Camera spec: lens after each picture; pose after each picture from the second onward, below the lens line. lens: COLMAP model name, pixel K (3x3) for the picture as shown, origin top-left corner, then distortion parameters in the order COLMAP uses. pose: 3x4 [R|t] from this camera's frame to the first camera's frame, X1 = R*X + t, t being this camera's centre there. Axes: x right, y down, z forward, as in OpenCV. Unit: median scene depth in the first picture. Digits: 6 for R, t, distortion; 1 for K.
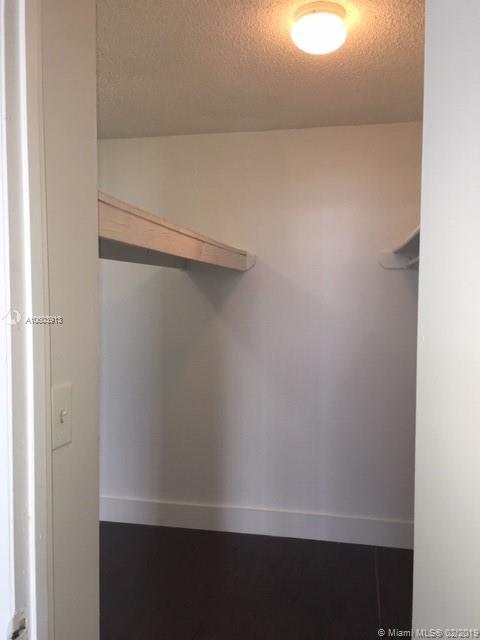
lens RADIAL K [[542.1, 0, 237.1], [0, 542.1, 320.9], [0, 0, 1]] dist [0.035001, -0.049006]
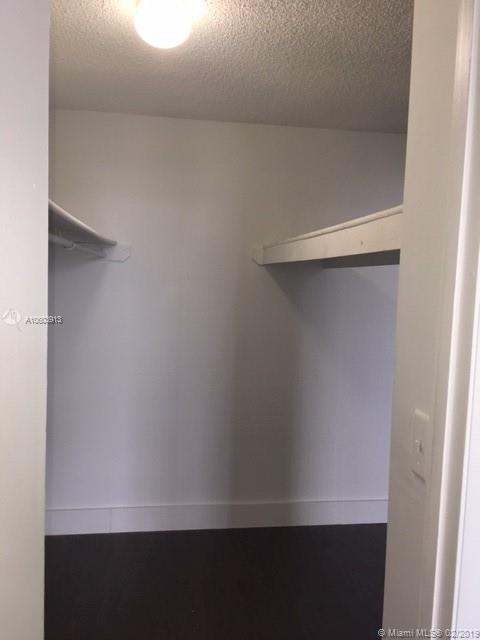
lens RADIAL K [[542.1, 0, 236.9], [0, 542.1, 319.1], [0, 0, 1]] dist [0.035001, -0.049006]
pose [[0.951384, -0.010469, 0.307829, -0.330008], [0.007109, 0.999902, 0.012032, -0.008441], [-0.307925, -0.009259, 0.951366, 0.053847]]
